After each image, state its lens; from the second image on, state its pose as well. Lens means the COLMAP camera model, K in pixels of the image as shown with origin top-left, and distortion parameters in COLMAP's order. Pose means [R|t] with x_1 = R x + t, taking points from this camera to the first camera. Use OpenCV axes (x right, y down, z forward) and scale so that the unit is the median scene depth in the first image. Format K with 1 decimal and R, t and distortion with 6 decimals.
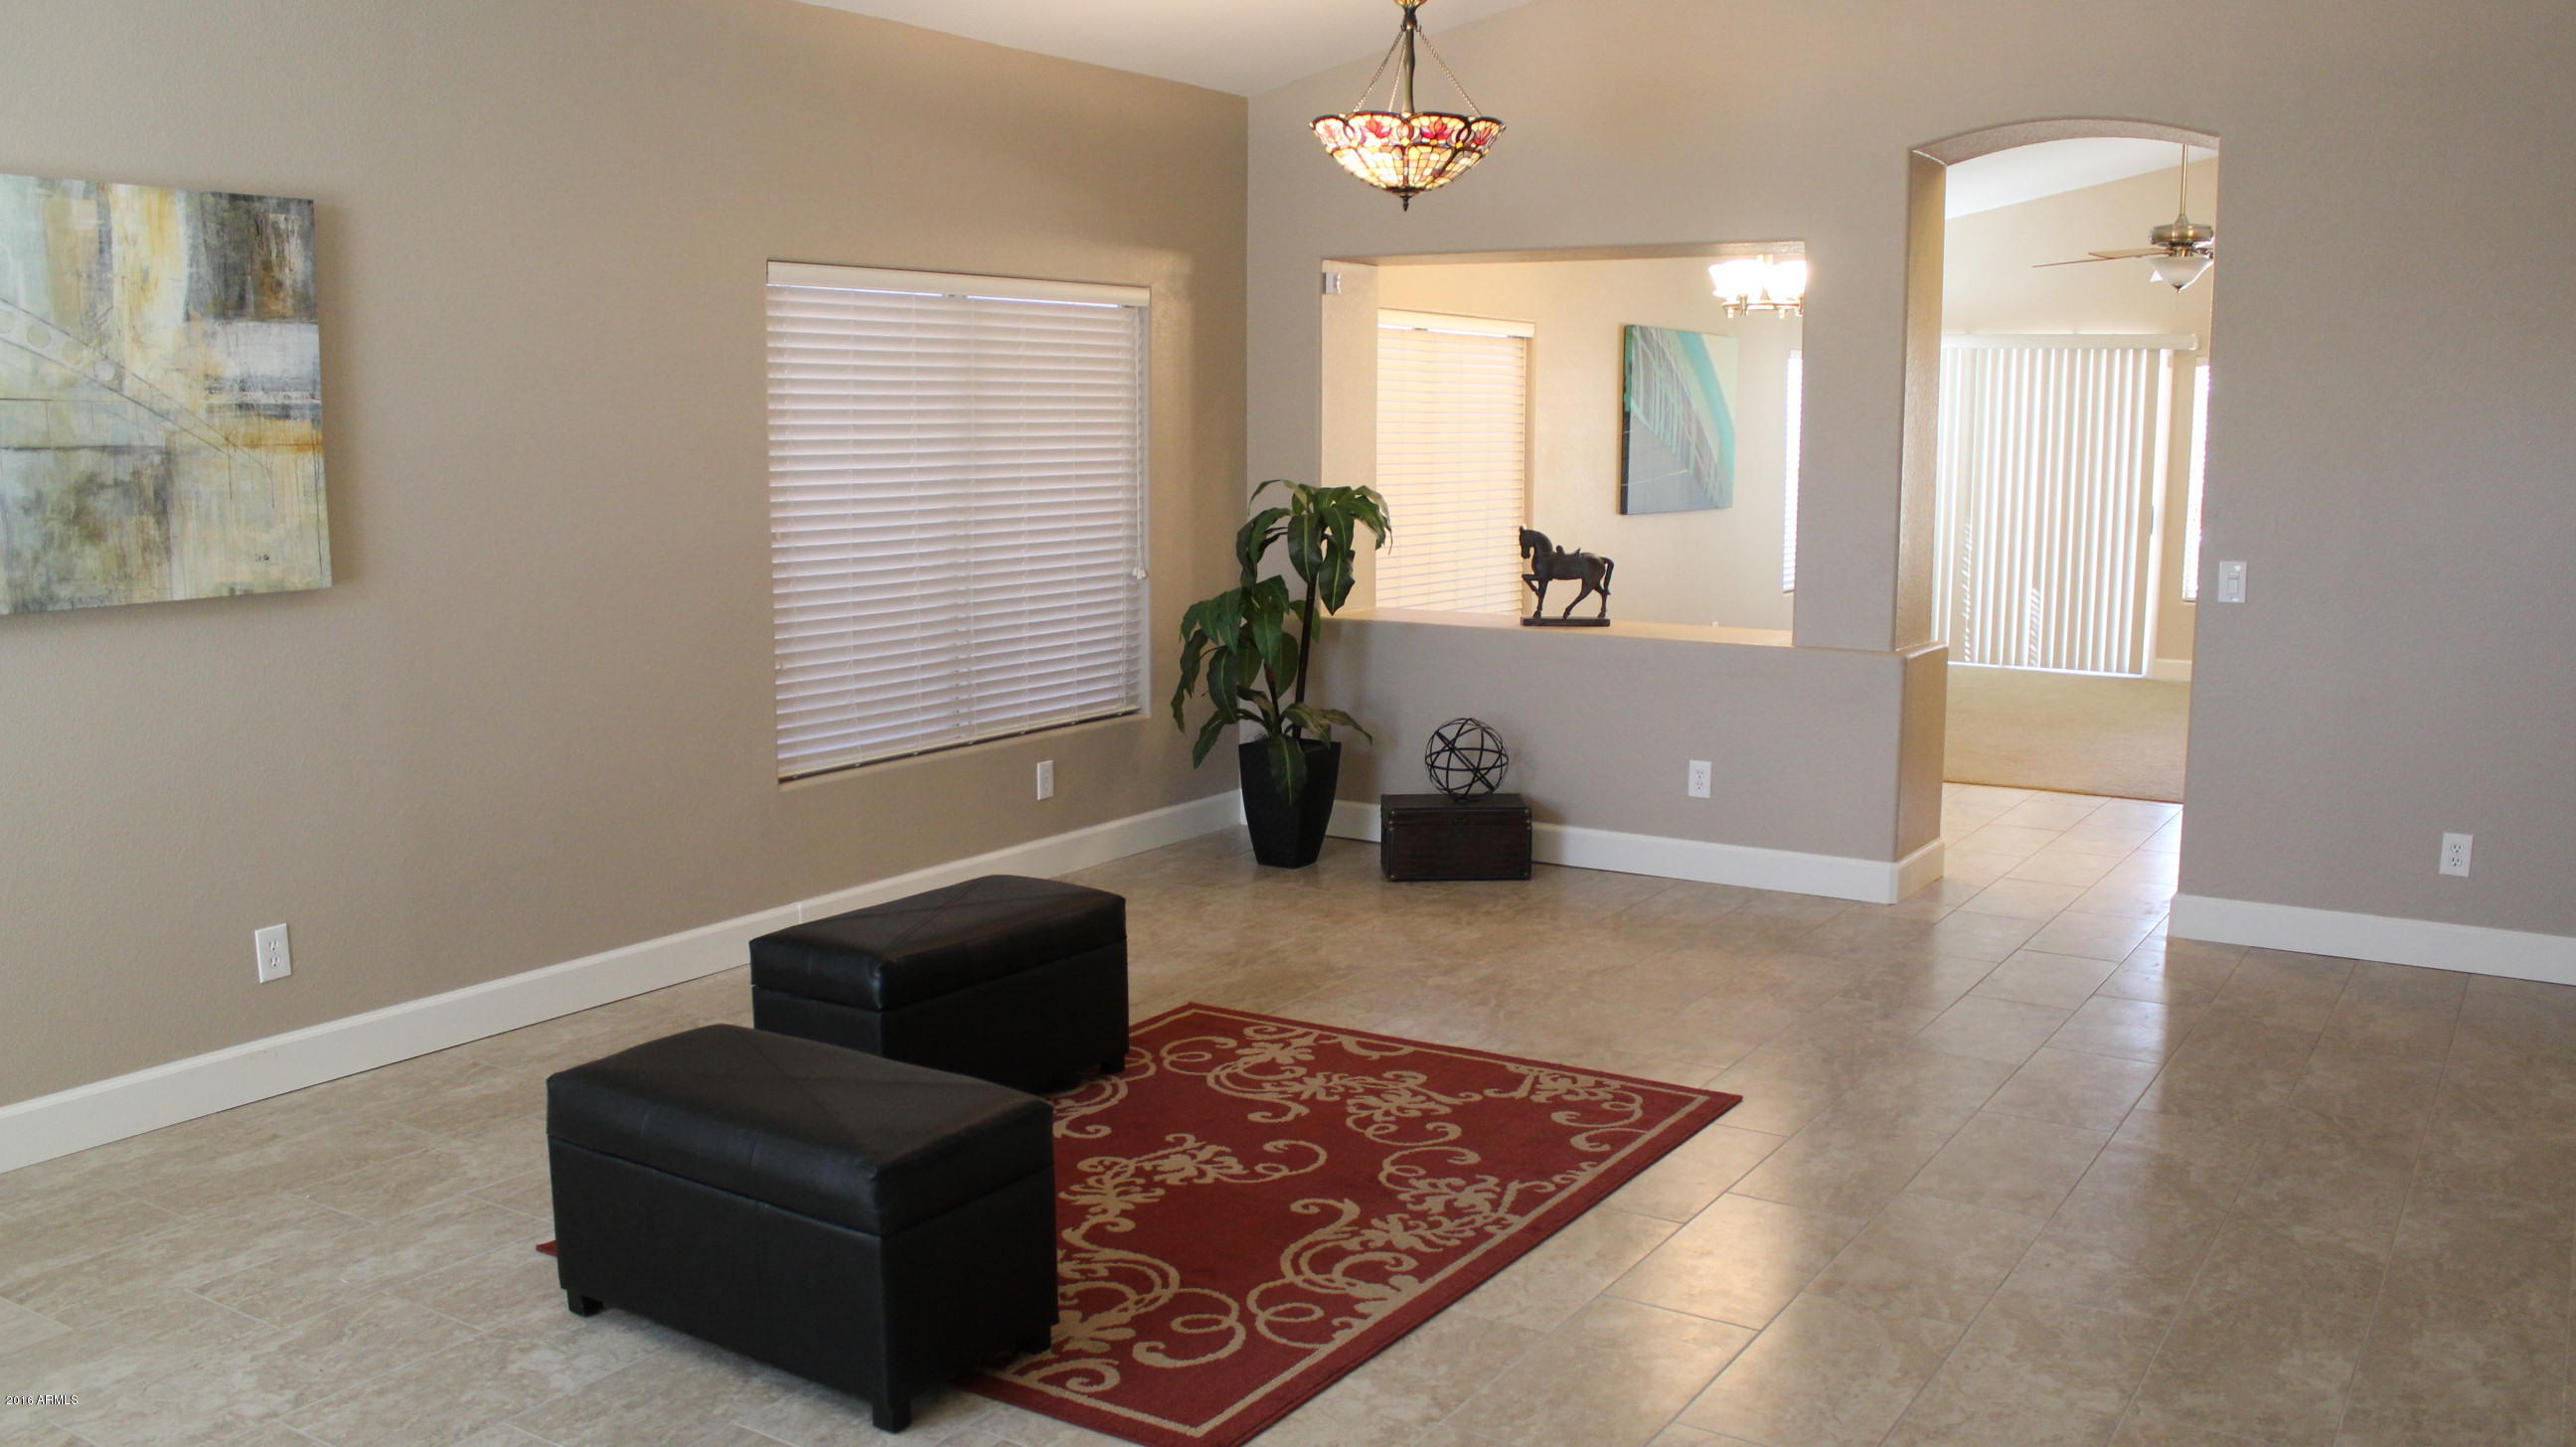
lens RADIAL K [[2161.4, 0, 1279.6], [0, 2161.4, 727.6], [0, 0, 1]] dist [-0.176646, 0.177206]
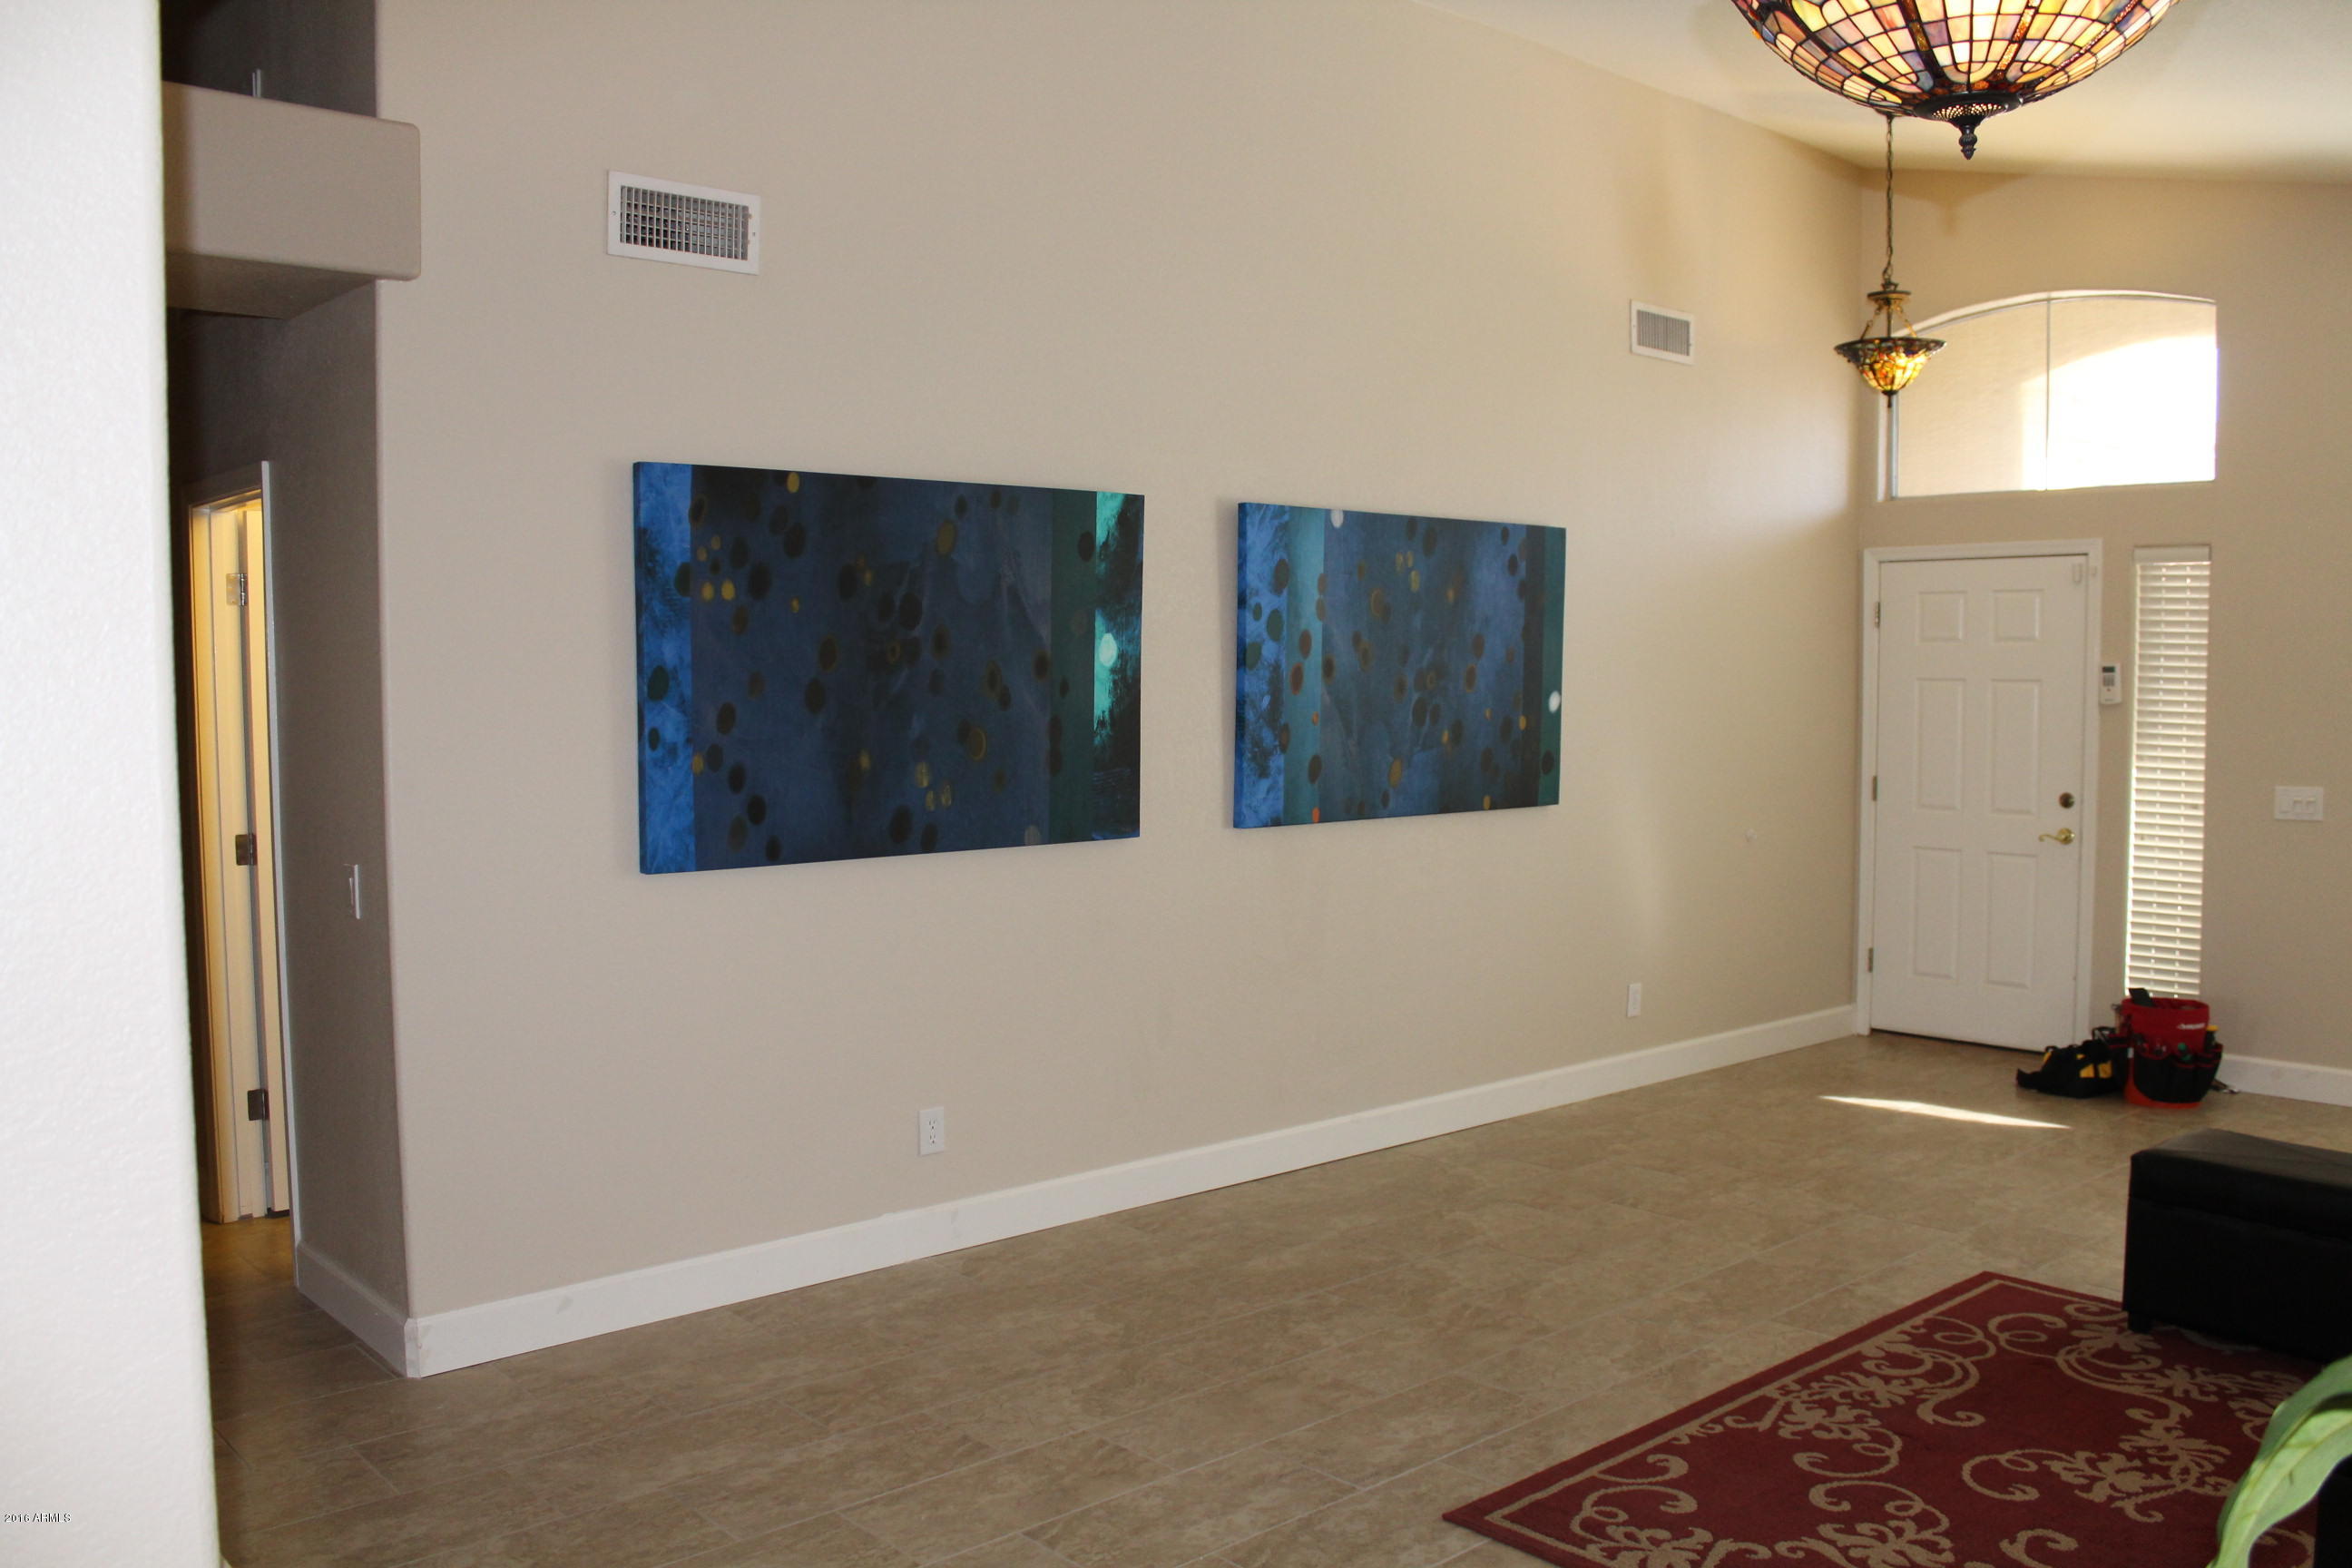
lens RADIAL K [[1954.8, 0, 1189.5], [0, 1954.8, 781.2], [0, 0, 1]] dist [-0.162367, 0.135565]
pose [[-0.962879, -0.016840, 0.269409, 0.124577], [0.038072, 0.979603, 0.197301, -0.257435], [-0.267236, 0.200234, -0.942598, 1.731654]]
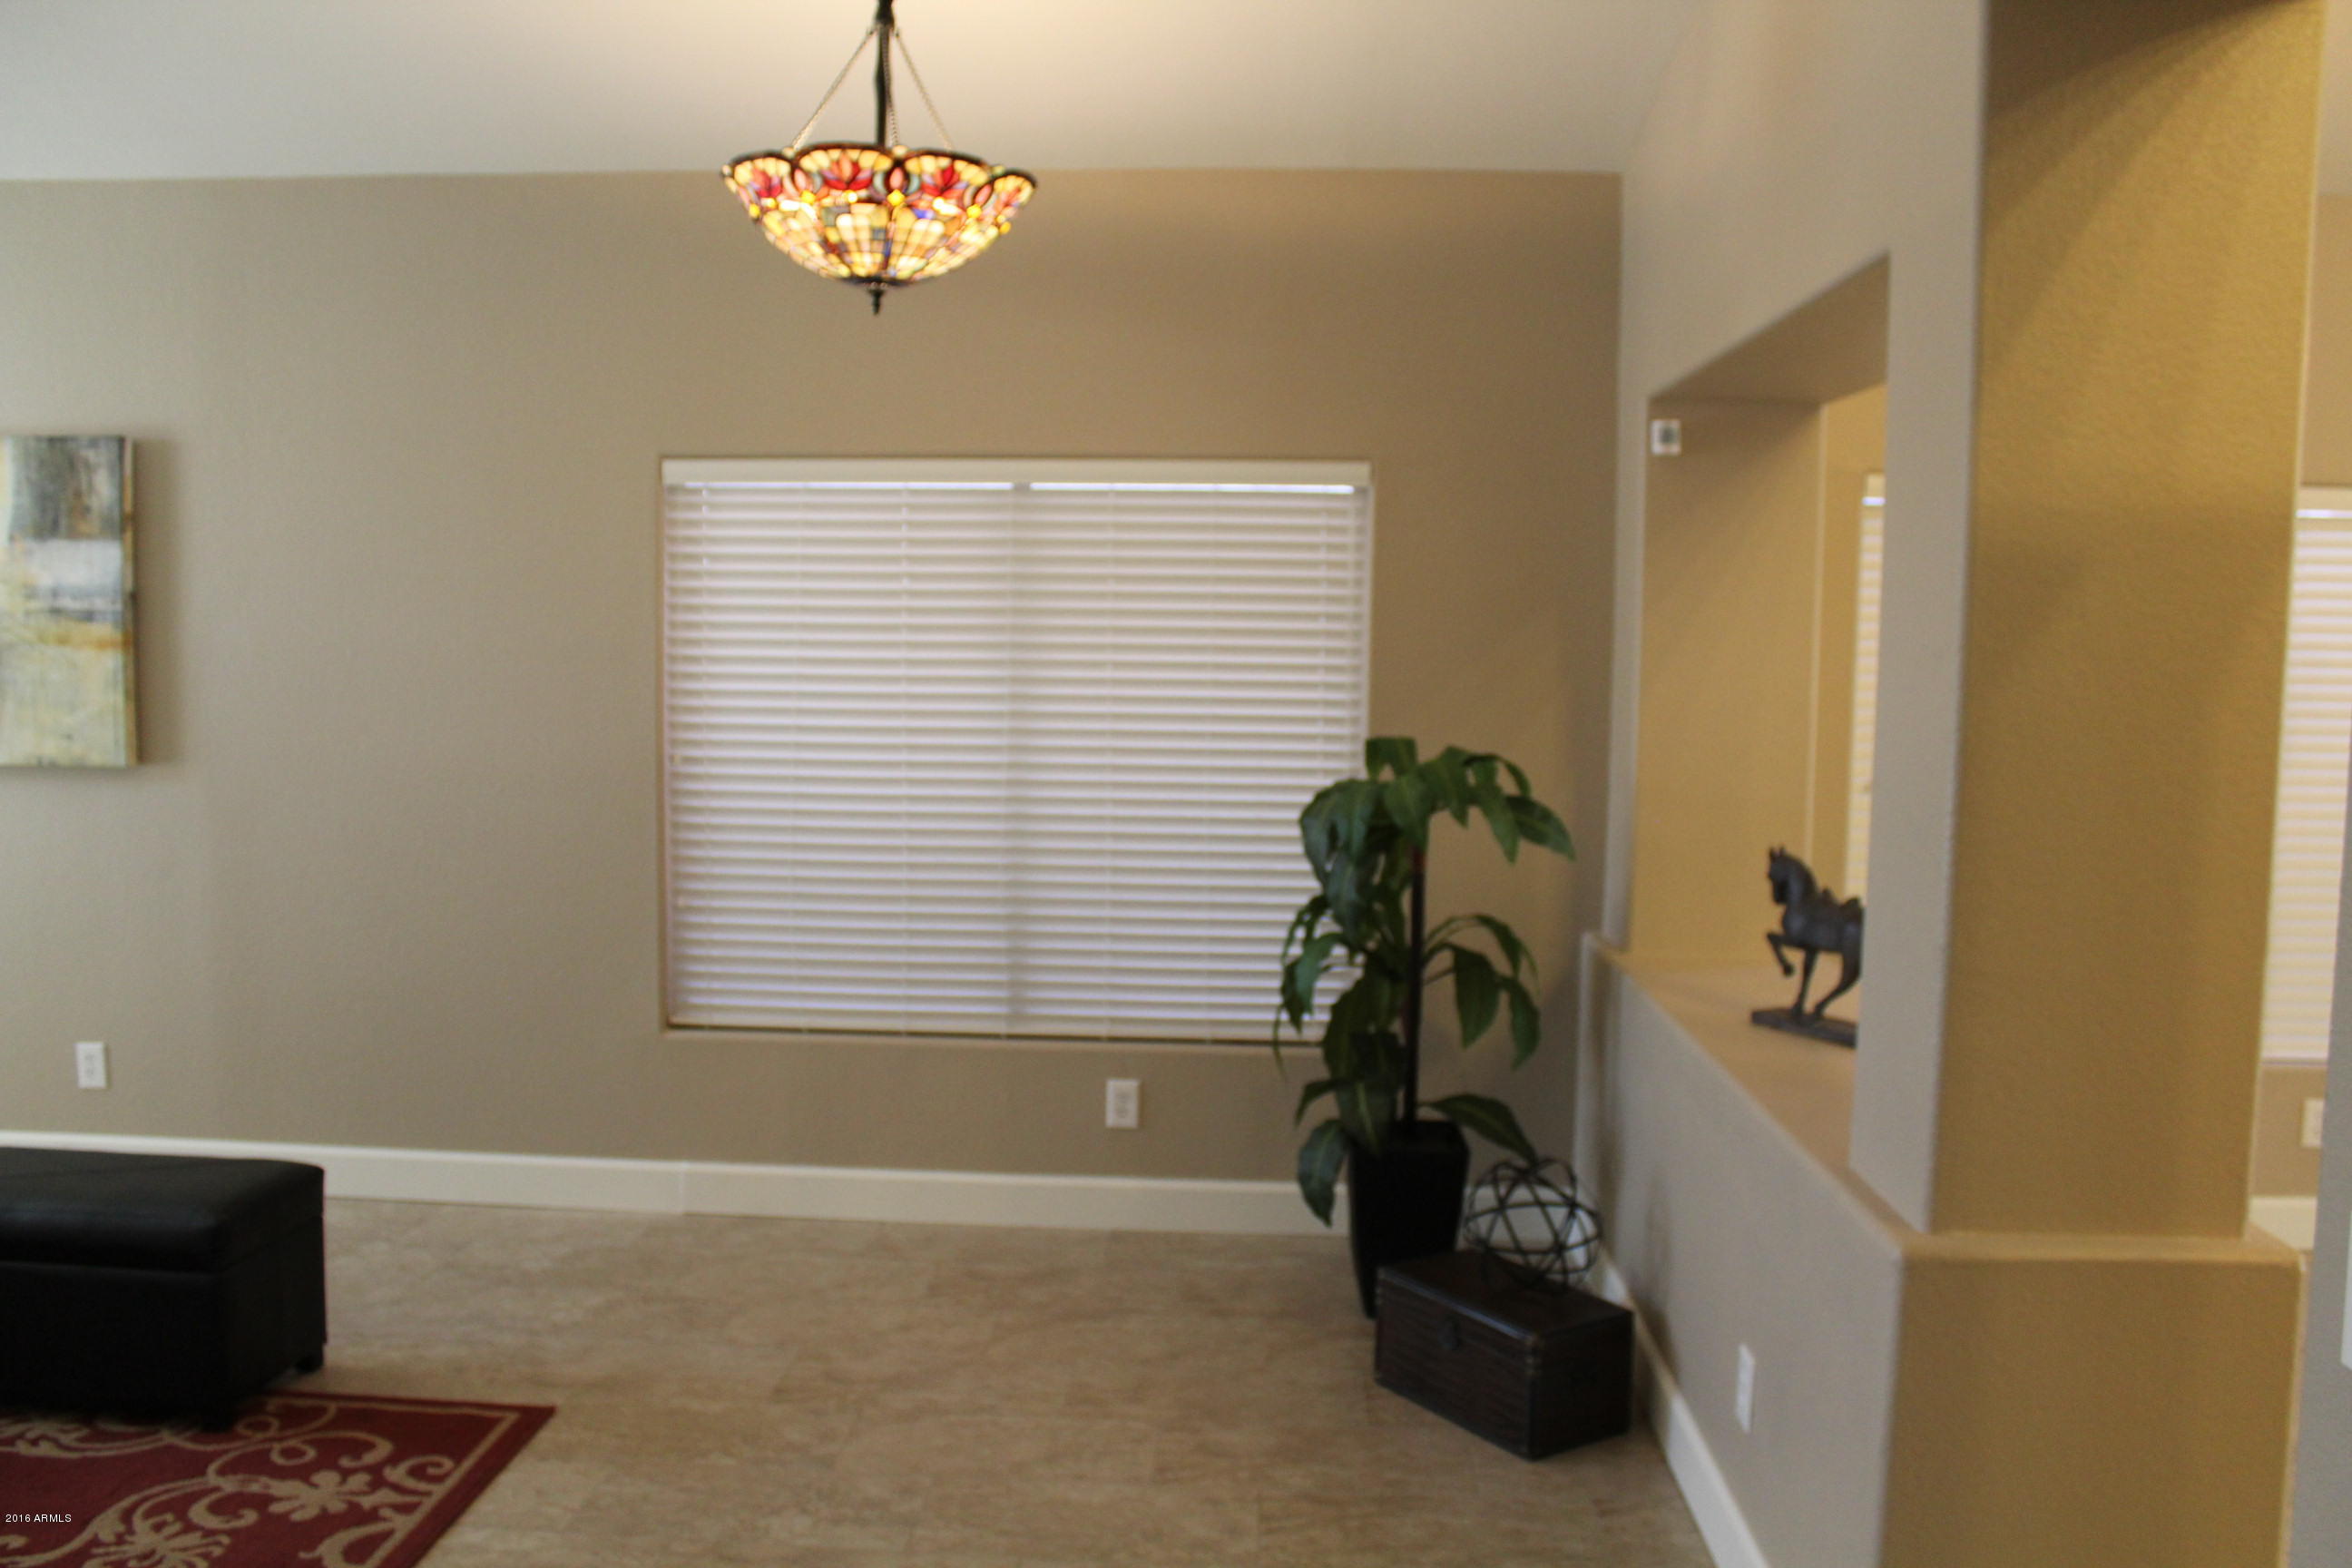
lens RADIAL K [[1954.8, 0, 1189.5], [0, 1954.8, 781.2], [0, 0, 1]] dist [-0.162367, 0.135565]
pose [[0.500623, 0.078954, -0.862057, 0.769596], [-0.137074, 0.990498, 0.011115, -0.156986], [0.854744, 0.112601, 0.506689, 1.014934]]
